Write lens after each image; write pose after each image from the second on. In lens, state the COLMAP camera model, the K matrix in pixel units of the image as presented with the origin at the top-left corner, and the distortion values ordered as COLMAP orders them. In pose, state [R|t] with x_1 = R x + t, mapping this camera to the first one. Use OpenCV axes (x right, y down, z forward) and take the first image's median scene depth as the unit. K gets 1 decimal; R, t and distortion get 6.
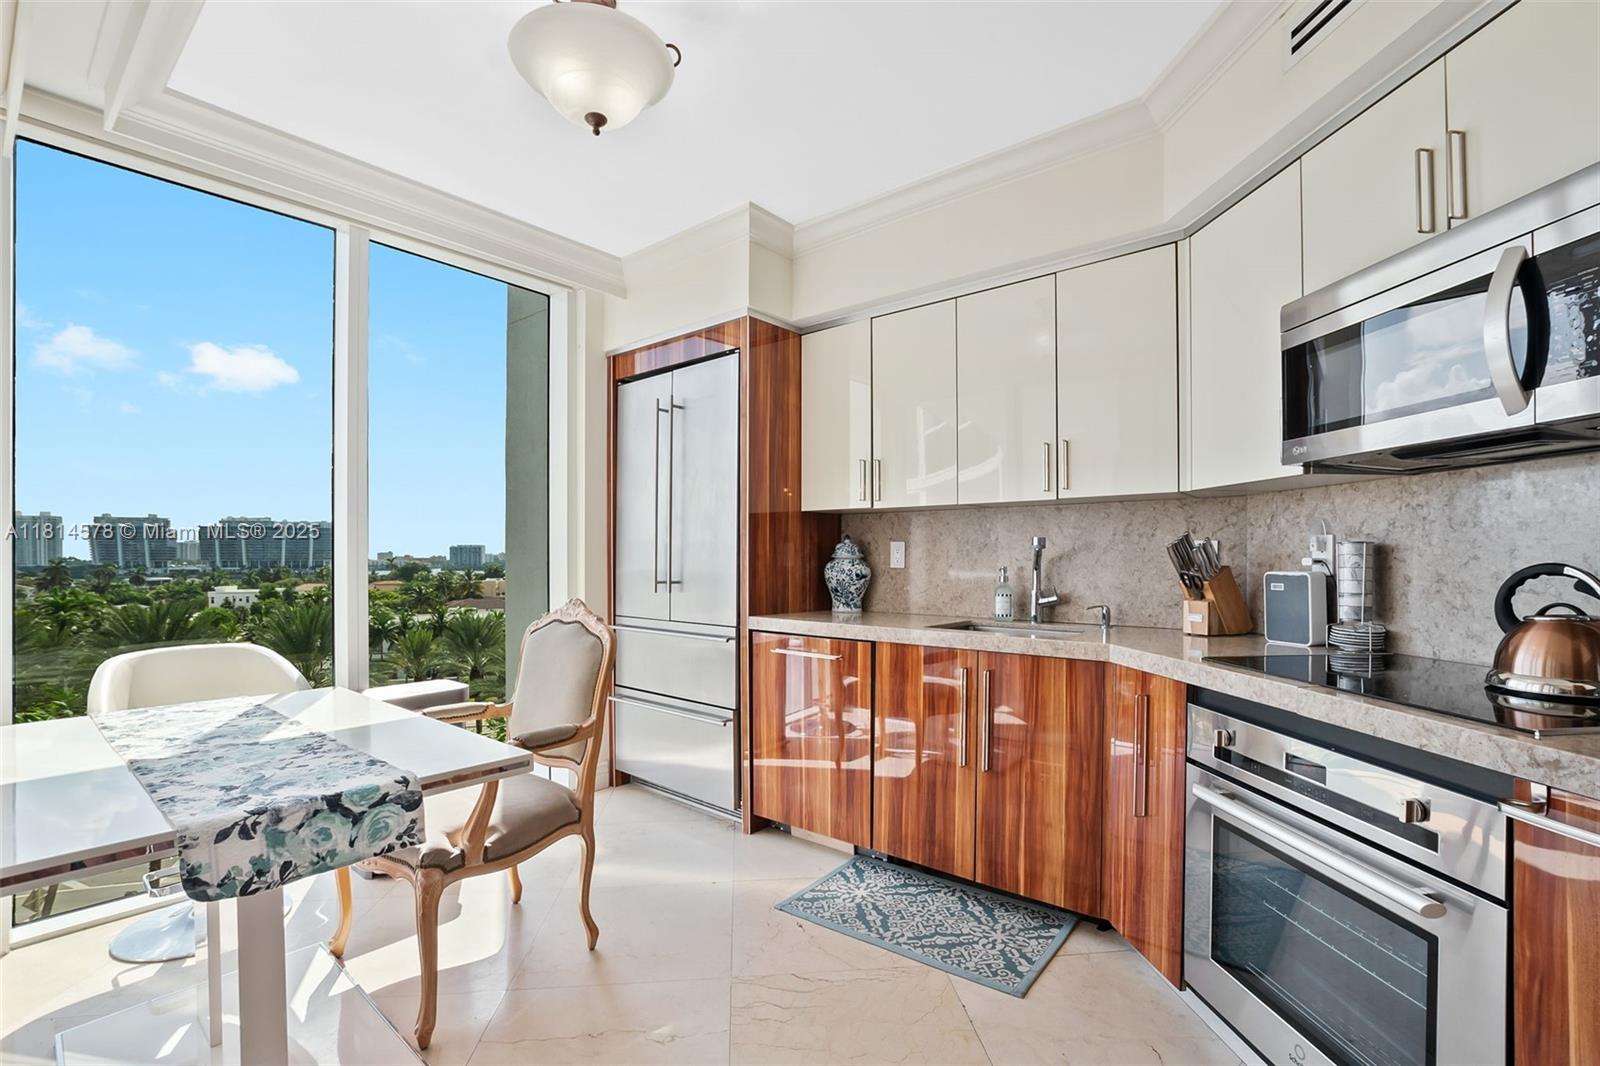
lens RADIAL K [[715.9, 0, 801.8], [0, 715.9, 554.4], [0, 0, 1]] dist [-0.019030, 0.000011]
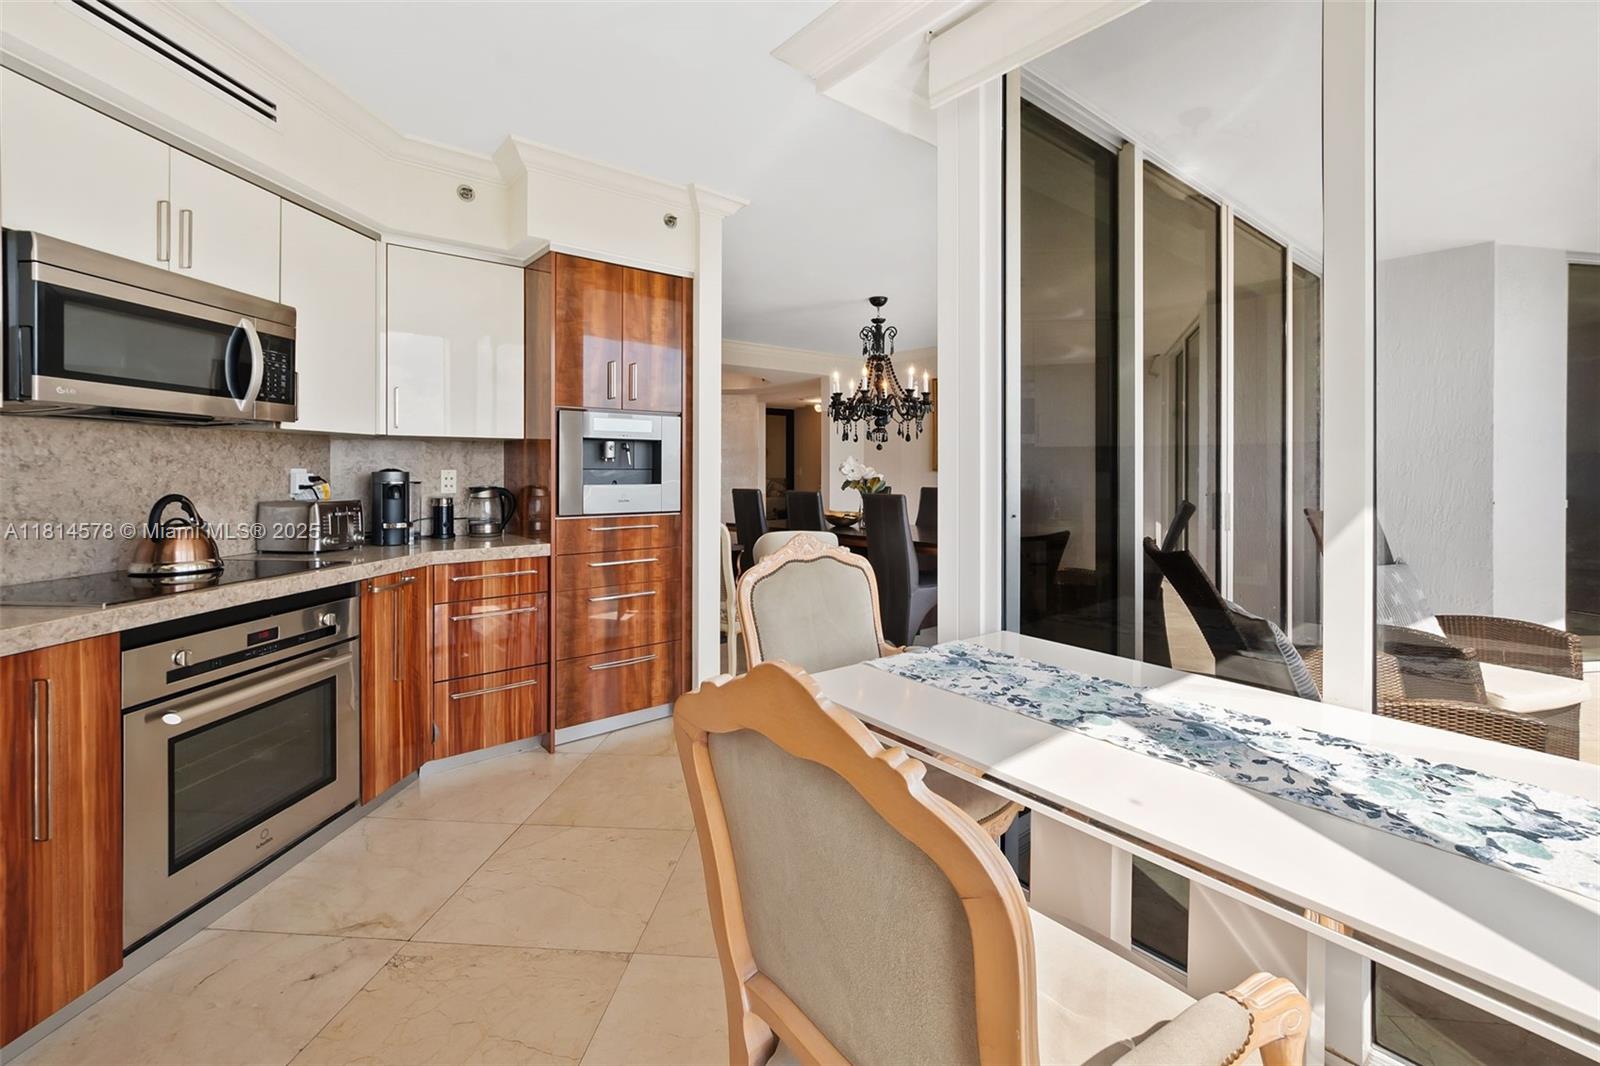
lens RADIAL K [[689.0, 0, 798.2], [0, 689.0, 467.6], [0, 0, 1]] dist [0.000280, 0.000063]
pose [[-0.979618, 0.000637, 0.200866, -0.505937], [-0.000563, 0.999982, -0.005919, -0.029572], [-0.200866, -0.005911, -0.979601, 1.671556]]
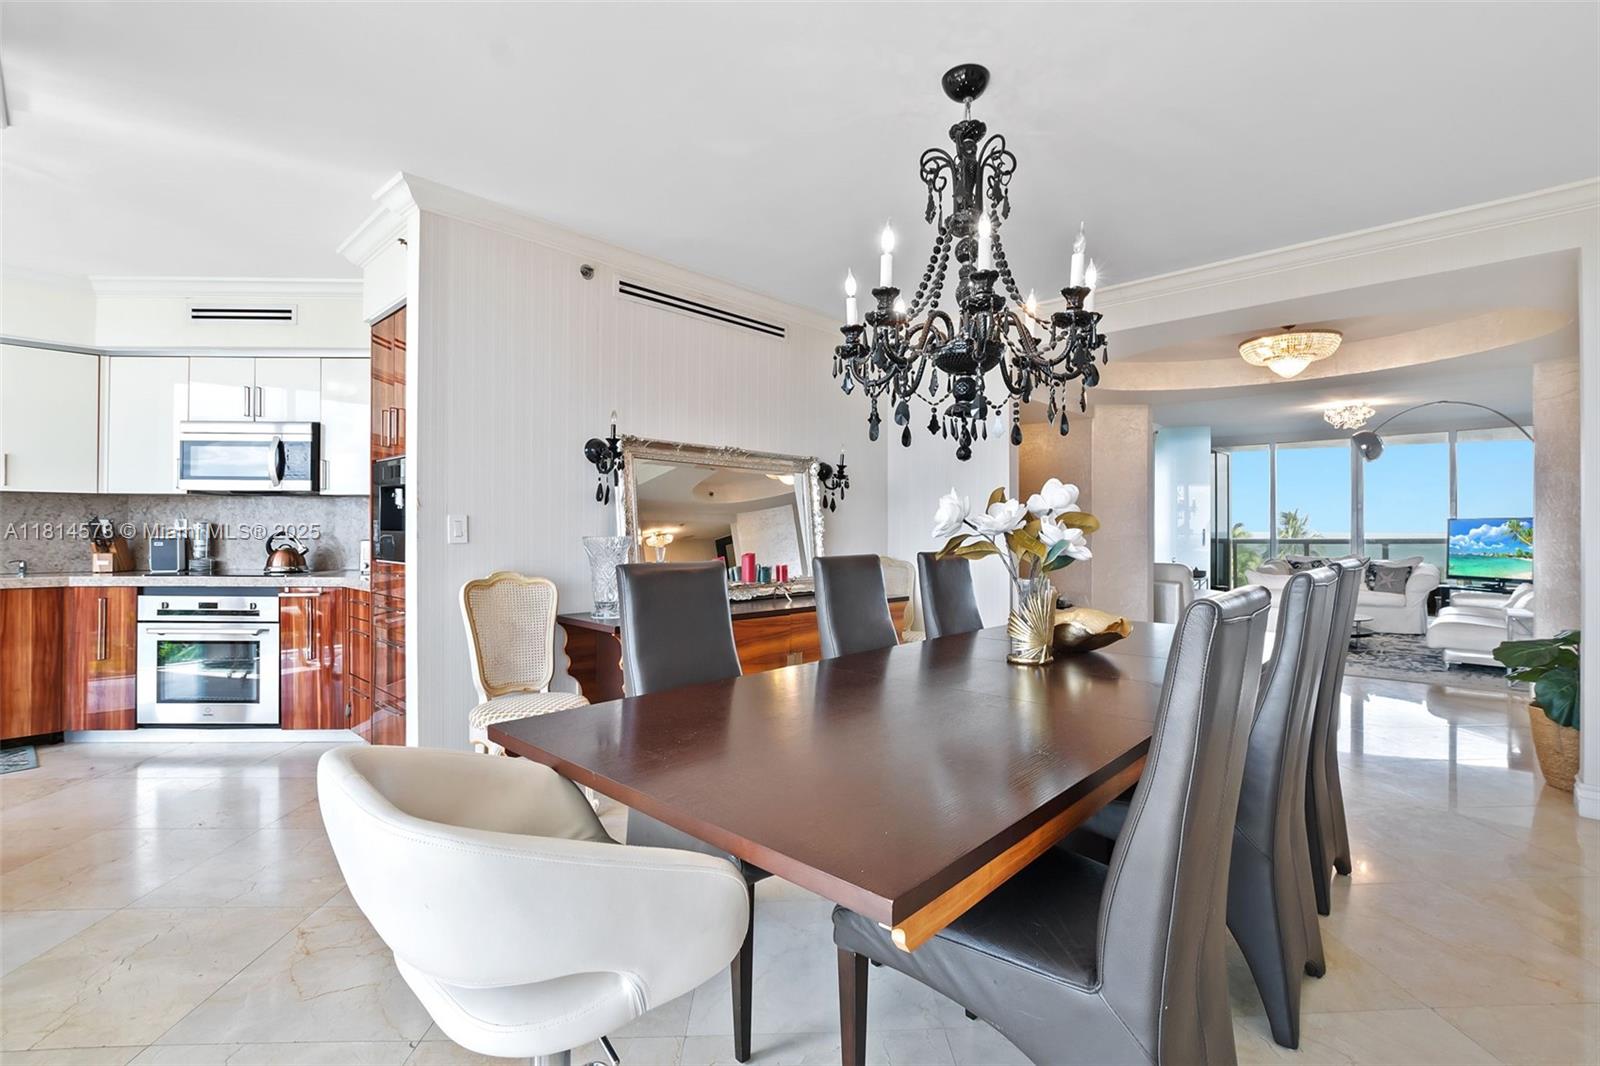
lens RADIAL K [[711.7, 0, 800.0], [0, 711.7, 533.0], [0, 0, 1]] dist [0.000891, 0.000153]
pose [[0.065392, 0.002481, 0.997857, -1.480298], [-0.008309, 0.999964, -0.001942, 0.003232], [-0.997825, -0.008164, 0.065410, -1.149838]]
